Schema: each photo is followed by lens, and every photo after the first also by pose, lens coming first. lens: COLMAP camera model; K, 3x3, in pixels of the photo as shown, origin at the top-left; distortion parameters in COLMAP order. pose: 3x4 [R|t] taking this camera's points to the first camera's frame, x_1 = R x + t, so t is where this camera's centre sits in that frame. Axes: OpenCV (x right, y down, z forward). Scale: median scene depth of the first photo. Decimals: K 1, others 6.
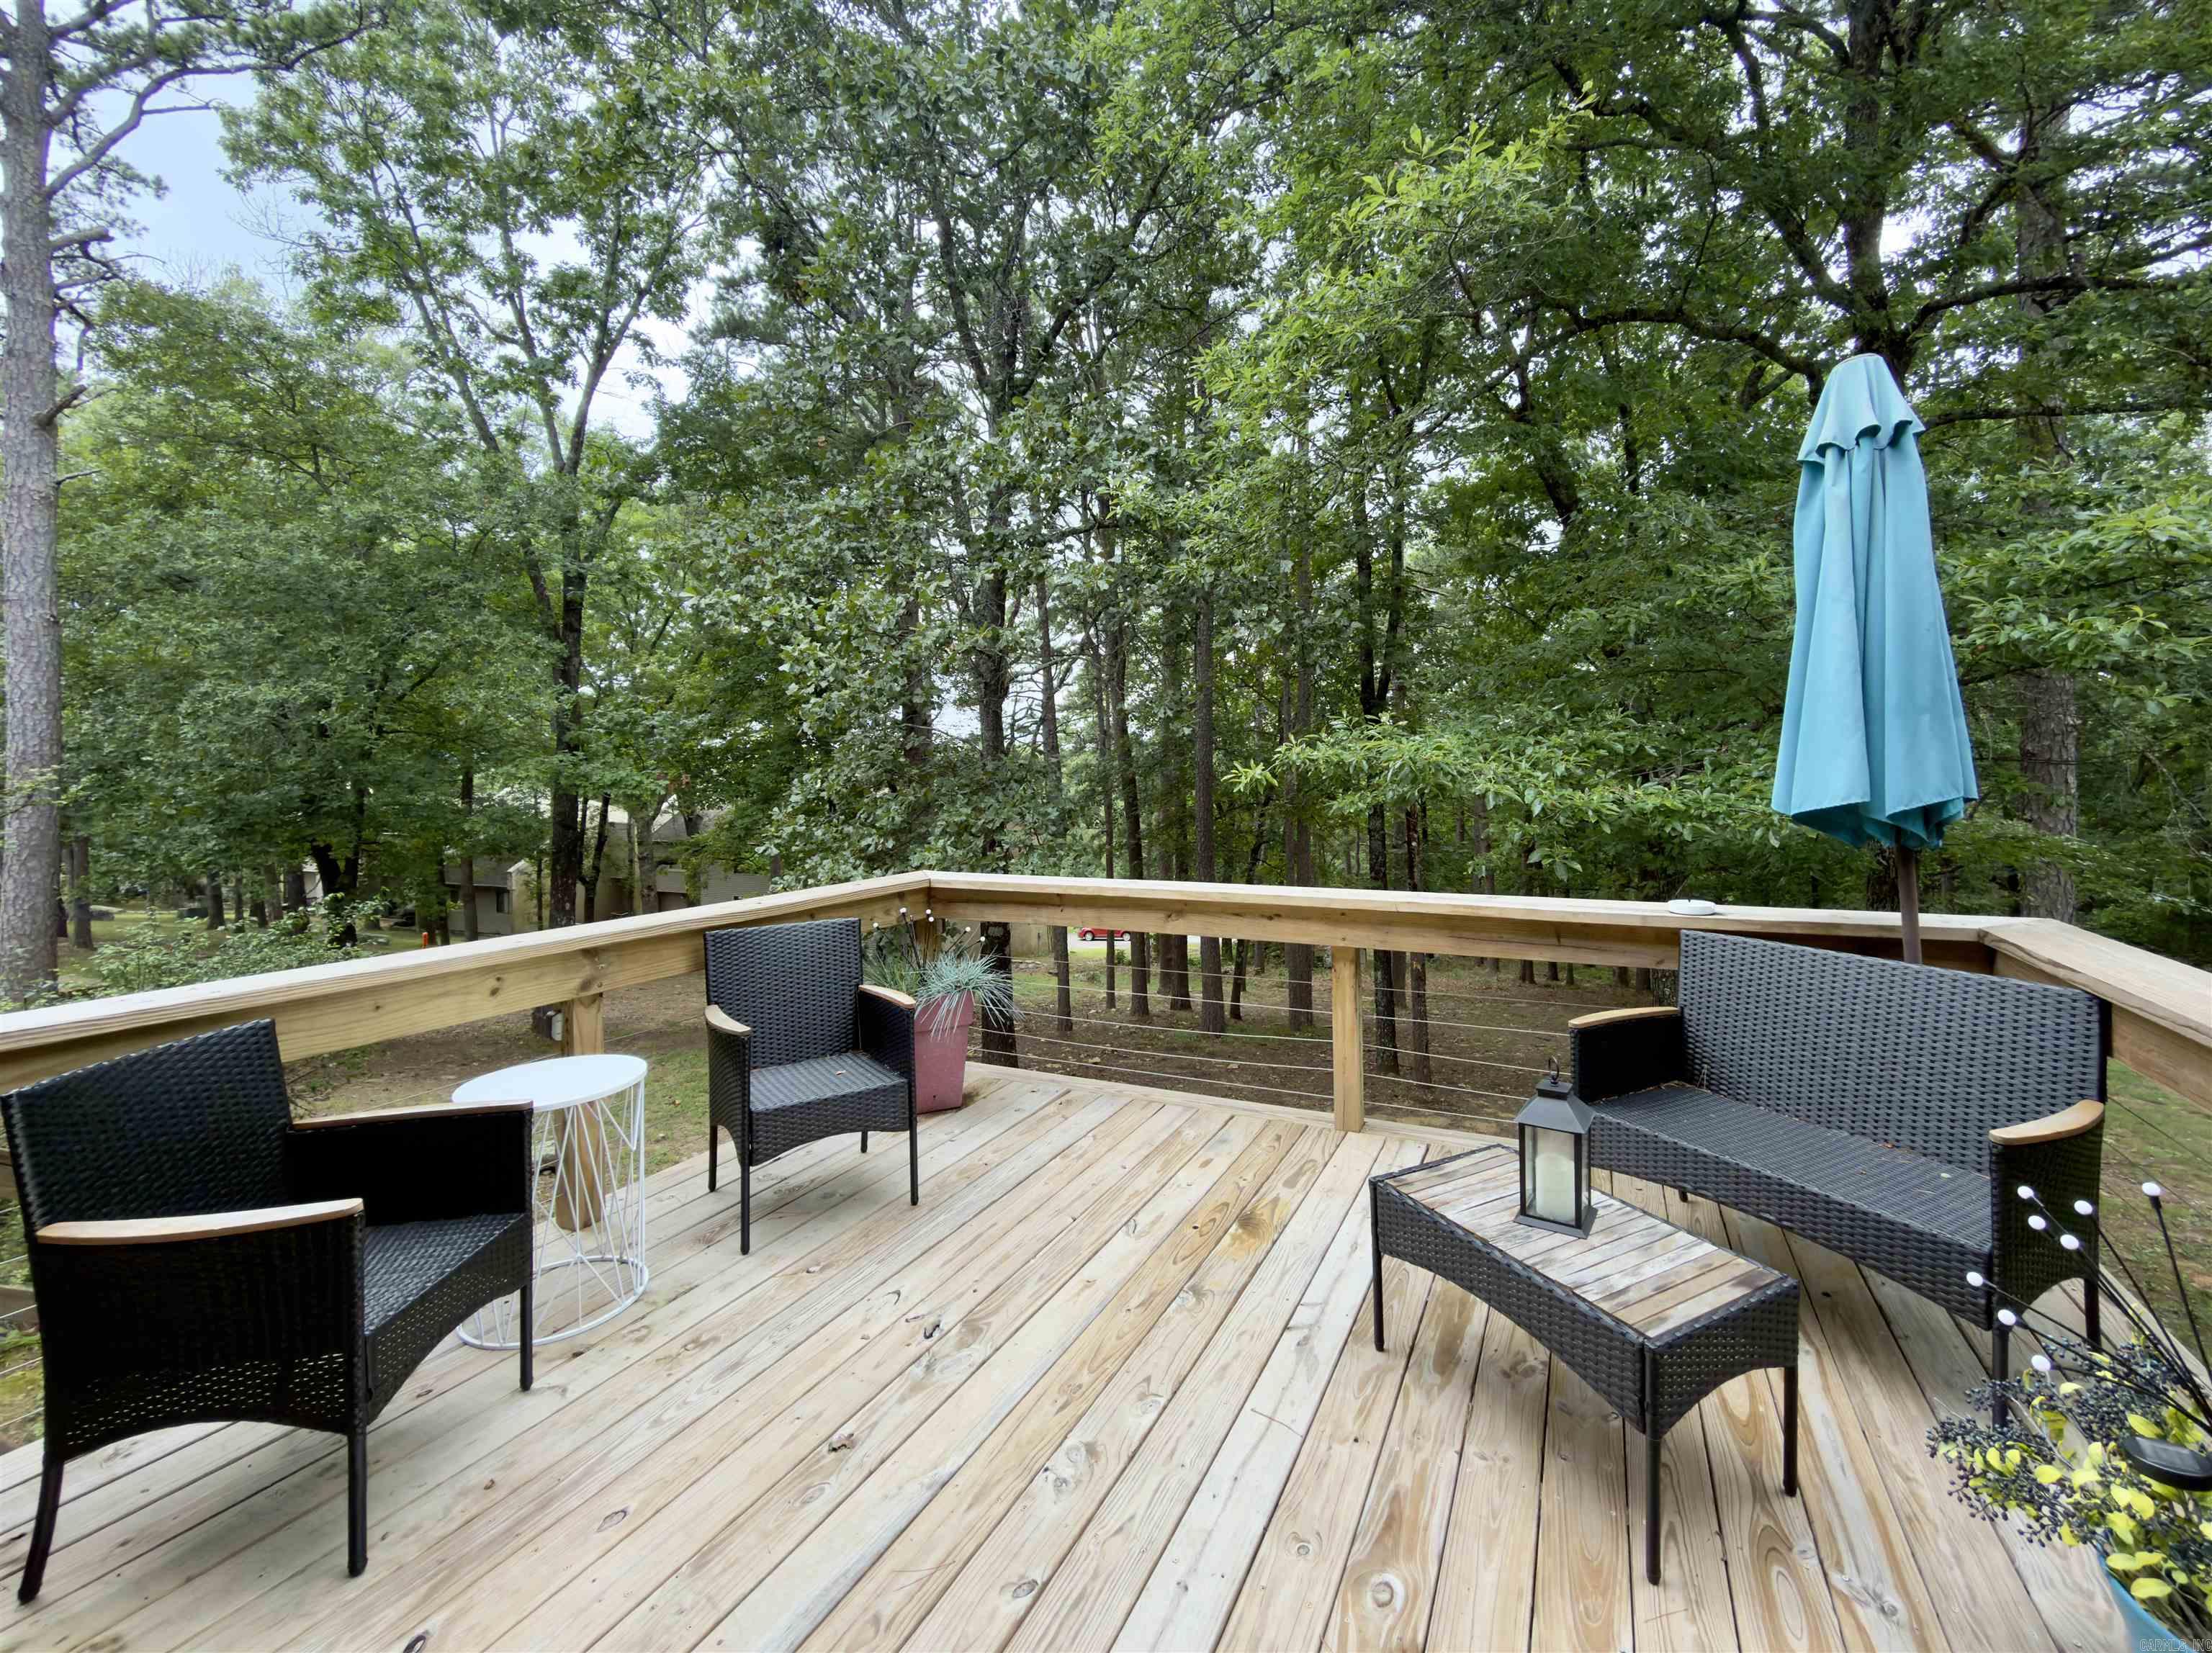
lens RADIAL K [[950.9, 0, 1177.5], [0, 950.9, 759.4], [0, 0, 1]] dist [0.003552, 0.001264]
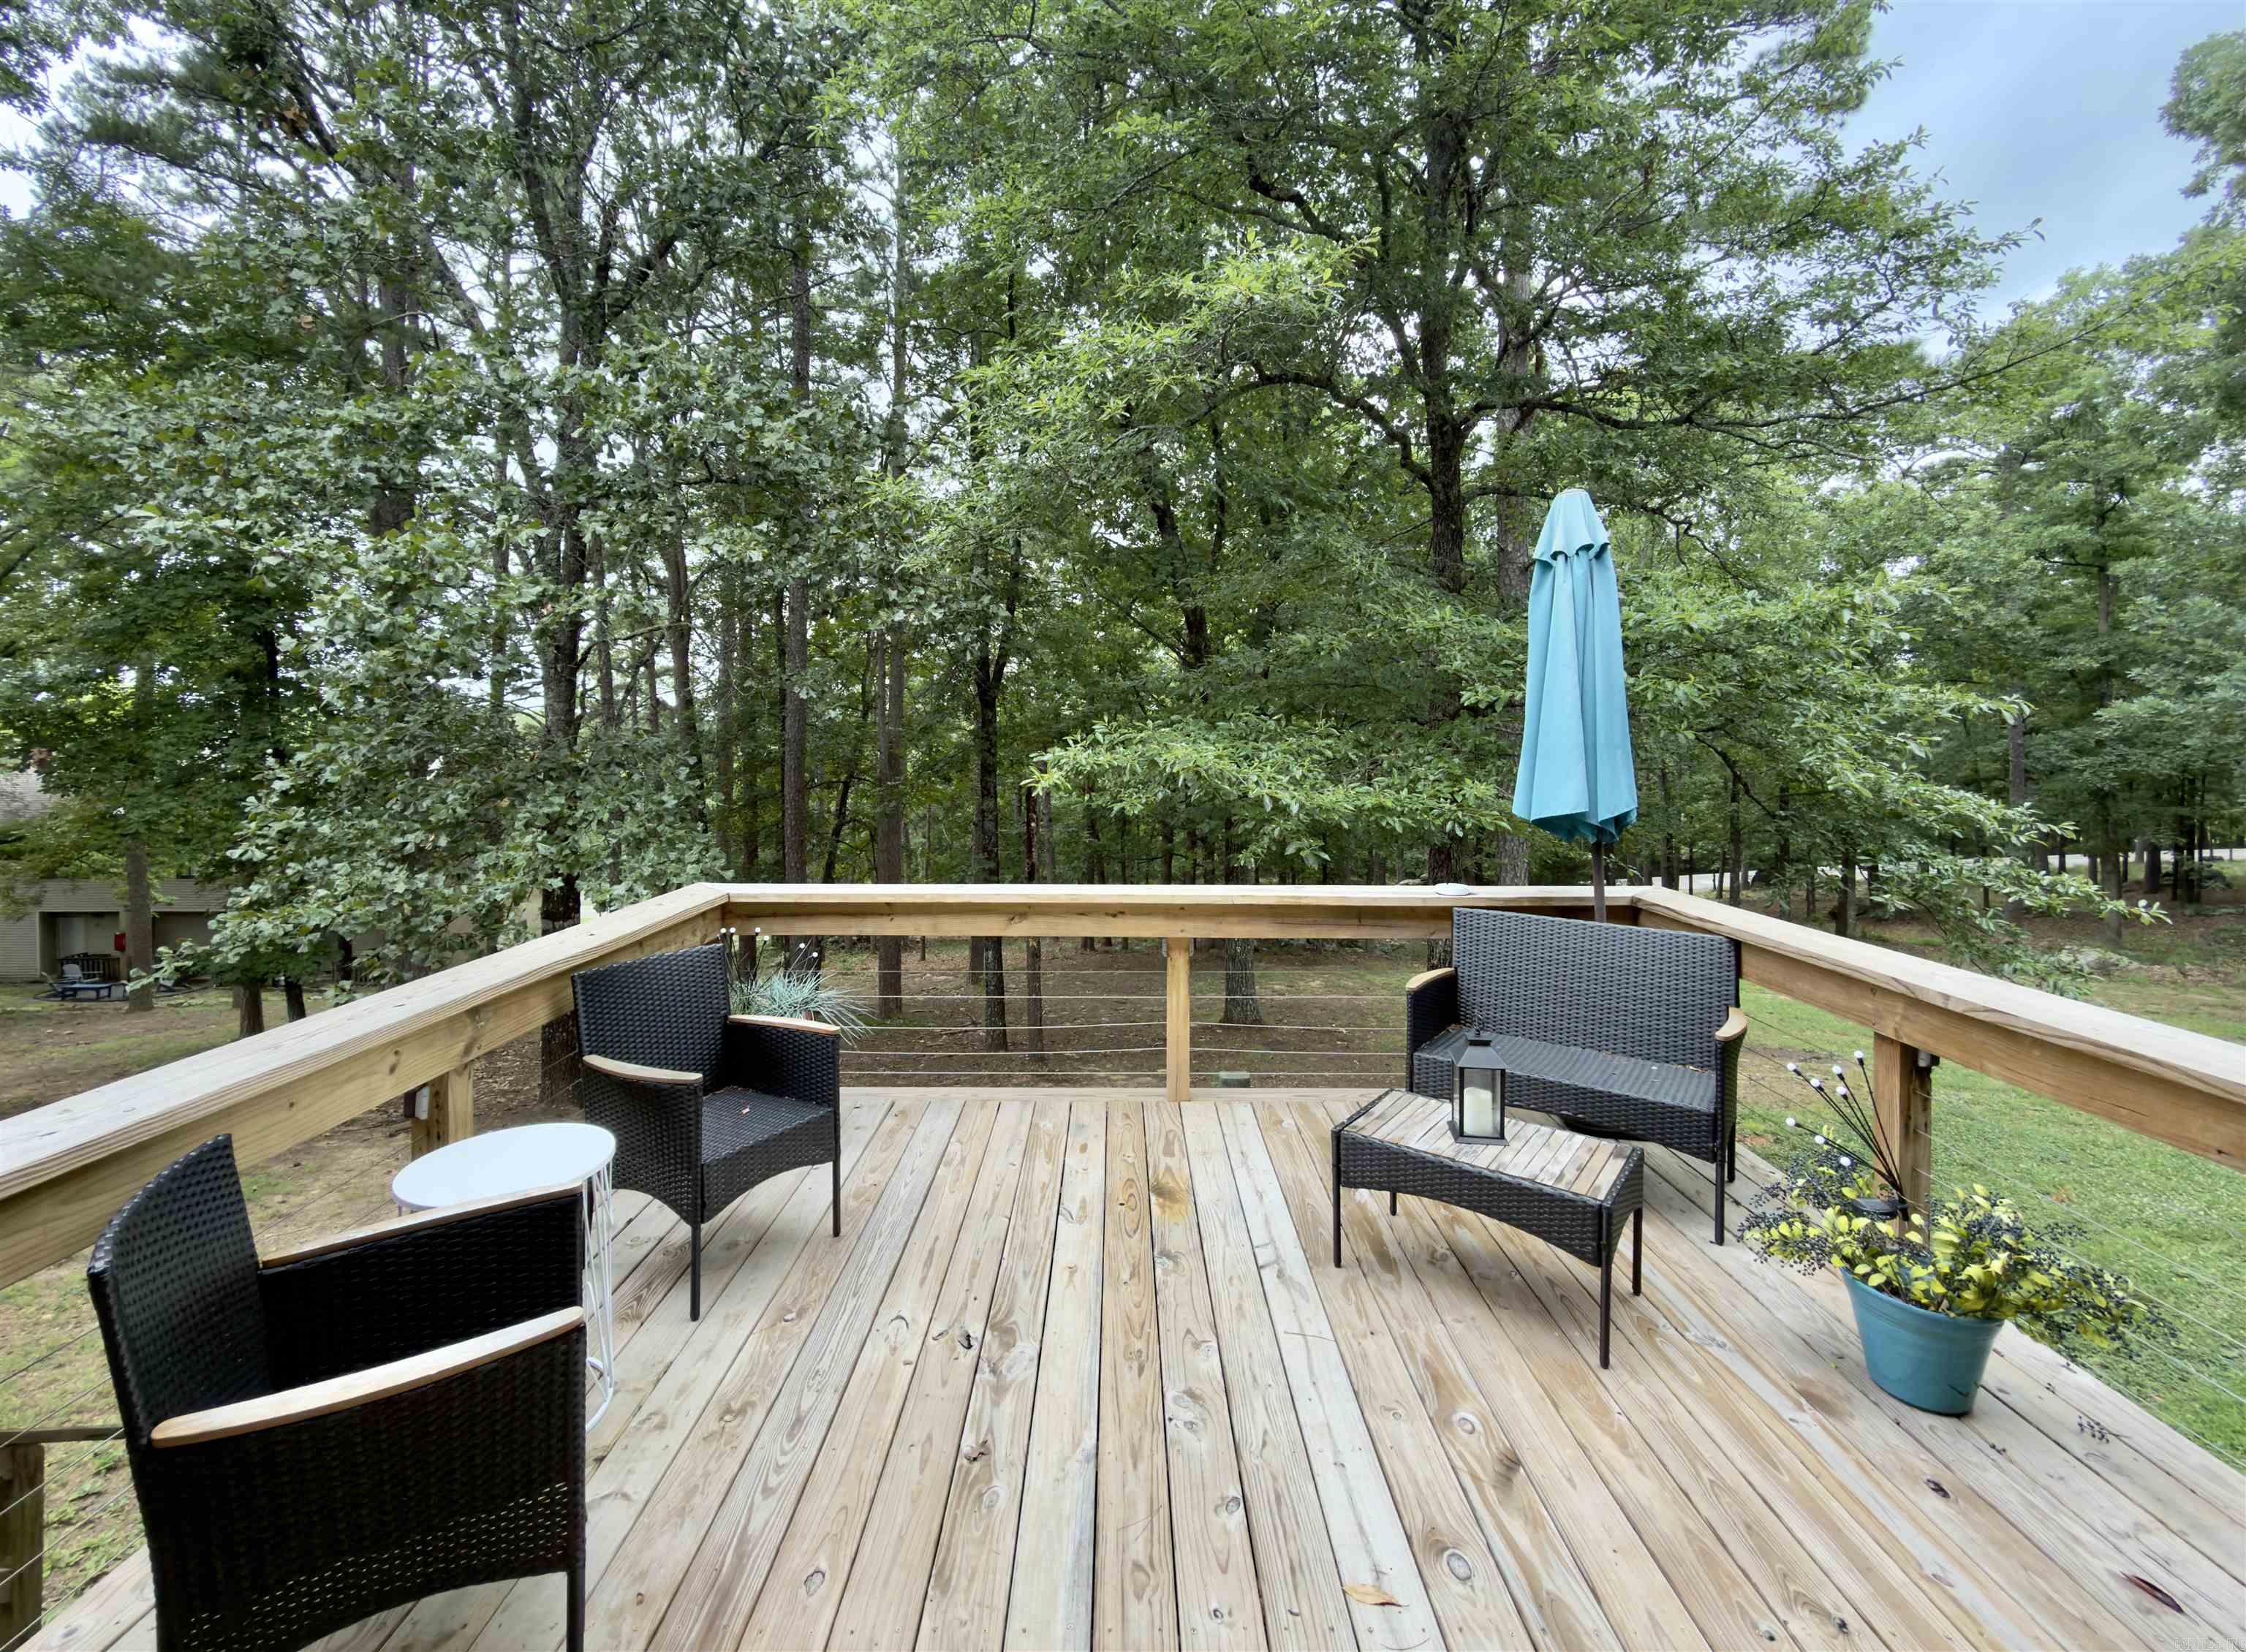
lens RADIAL K [[965.5, 0, 1128.5], [0, 965.5, 743.8], [0, 0, 1]] dist [0.003552, 0.001264]
pose [[0.910046, 0.012579, 0.414316, -0.435845], [-0.017572, 0.999812, 0.008242, -0.049893], [-0.414134, -0.014781, 0.910096, -0.017605]]
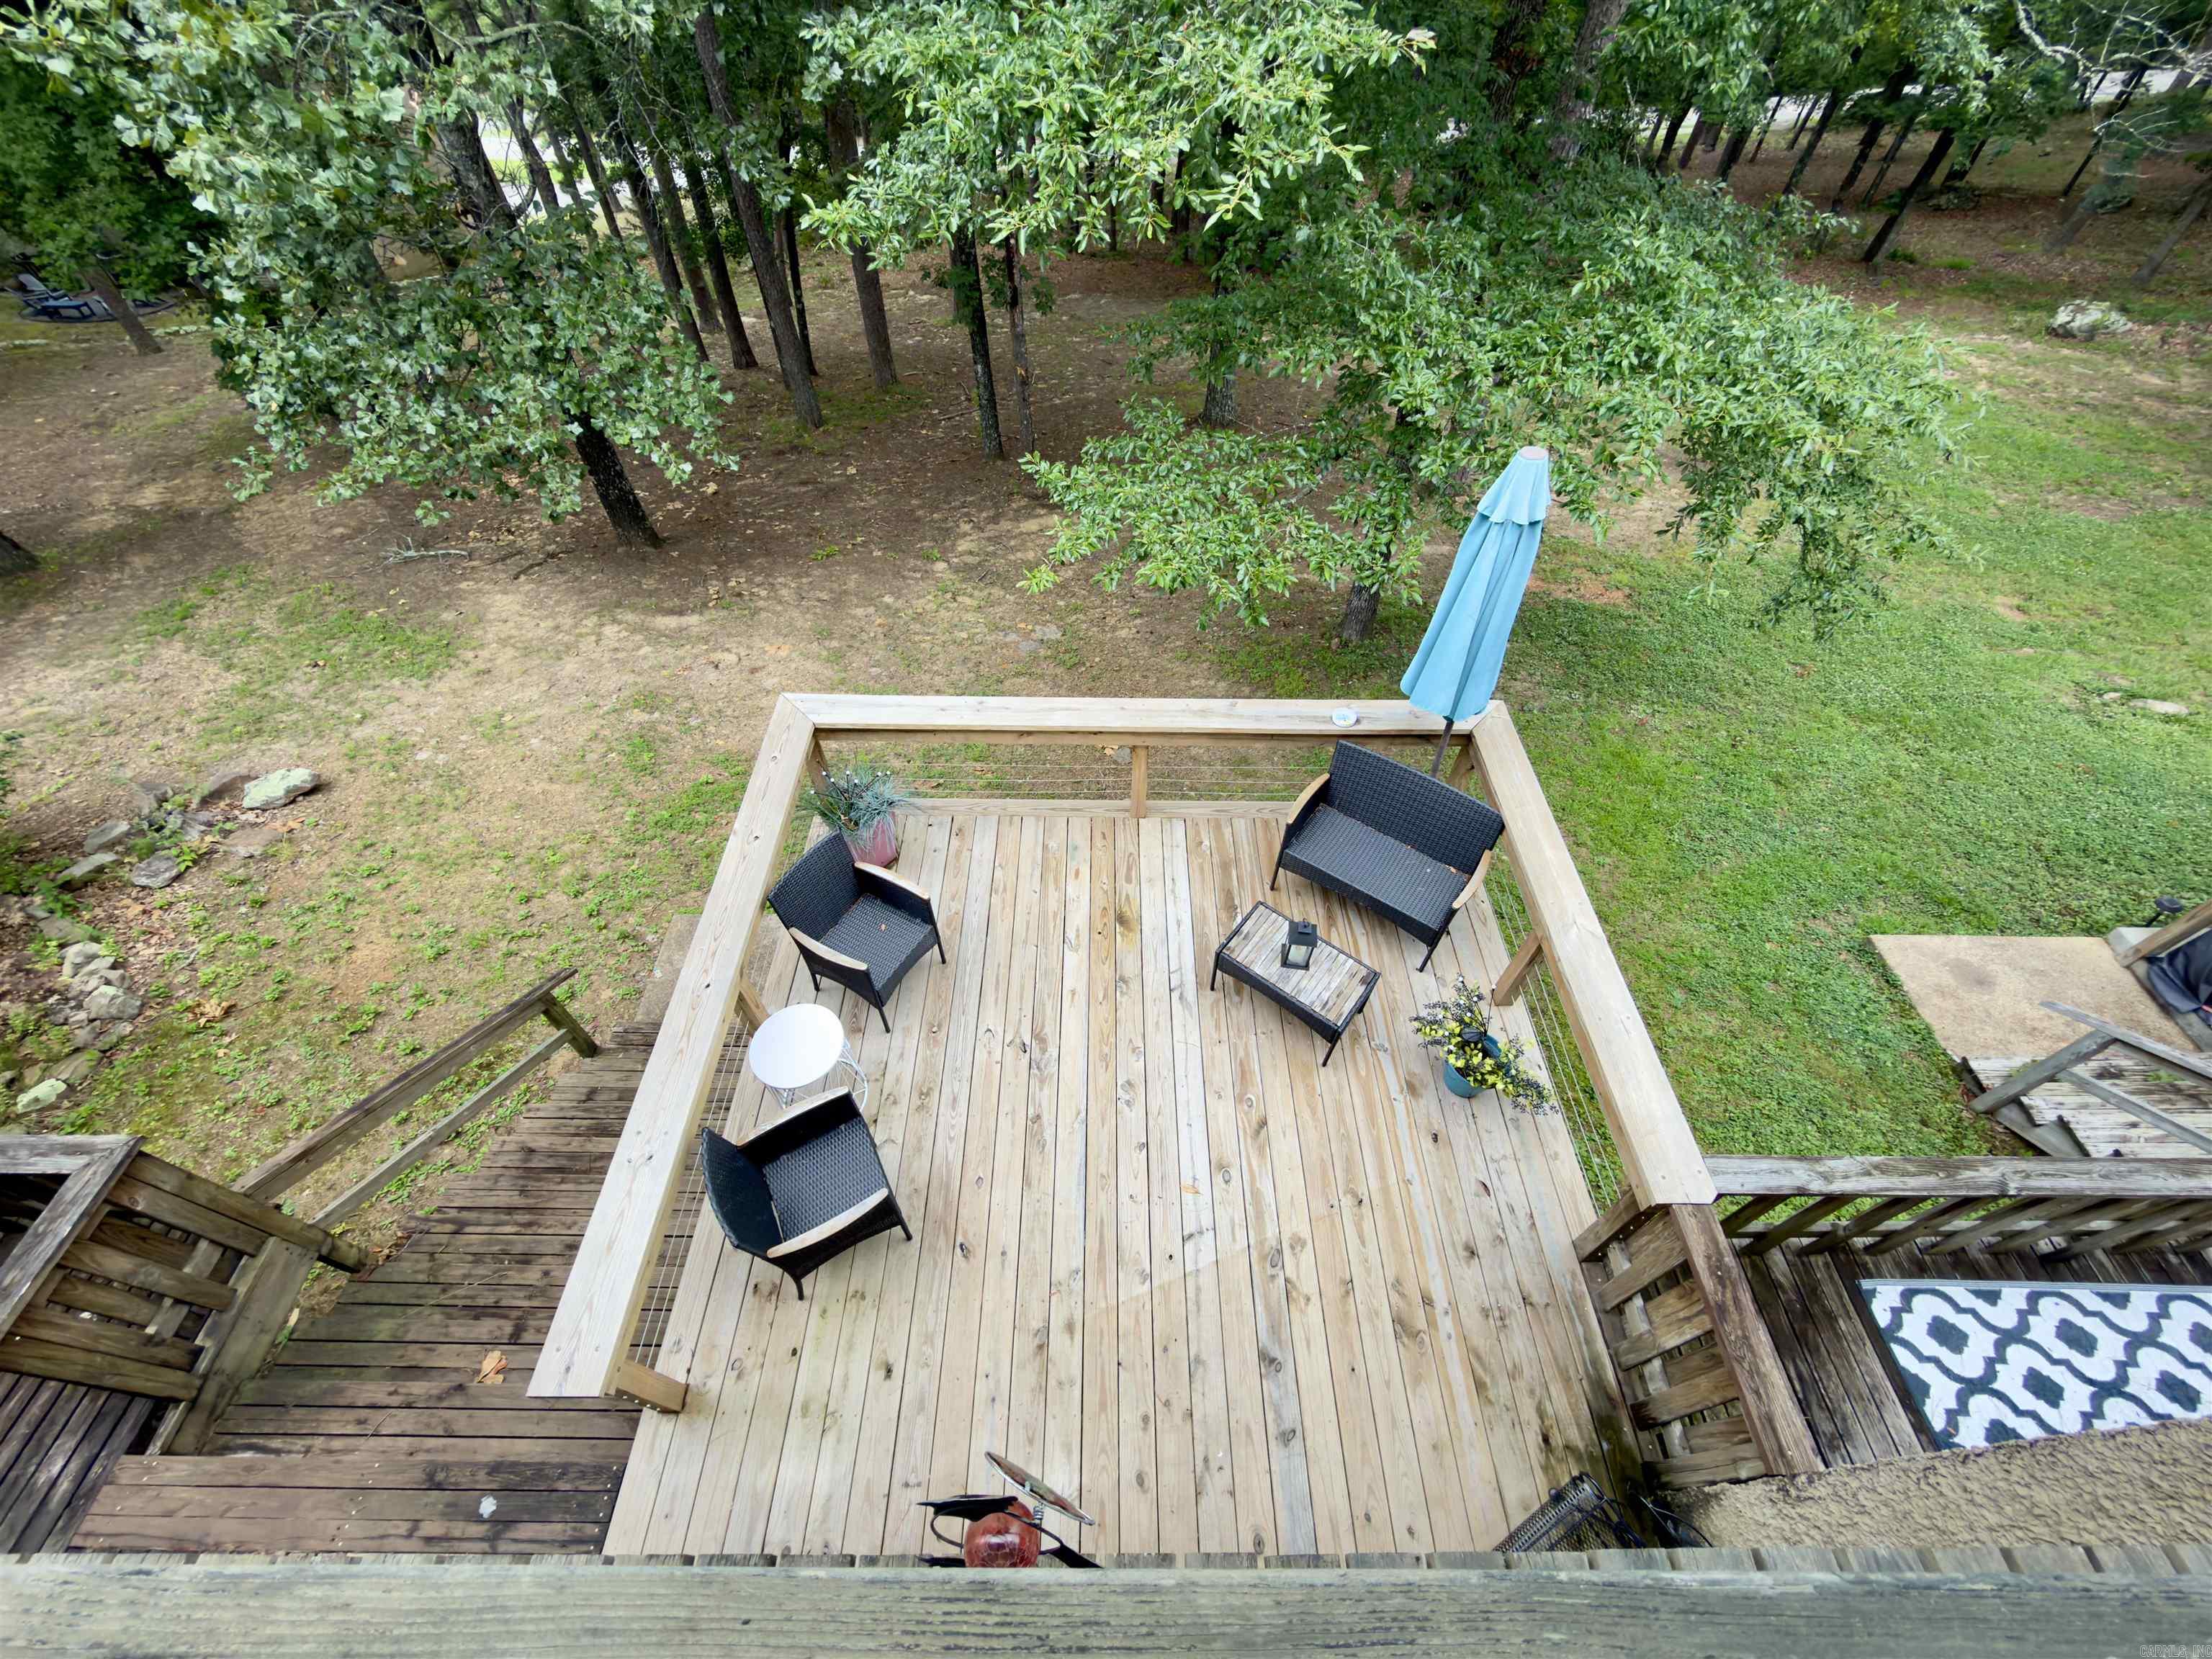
lens RADIAL K [[882.2, 0, 1112.2], [0, 882.2, 835.4], [0, 0, 1]] dist [-0.002487, 0.000697]
pose [[0.912653, -0.299801, 0.277820, -0.390663], [-0.021744, 0.643131, 0.765447, -0.999253], [-0.408157, -0.704629, 0.580437, 0.077294]]
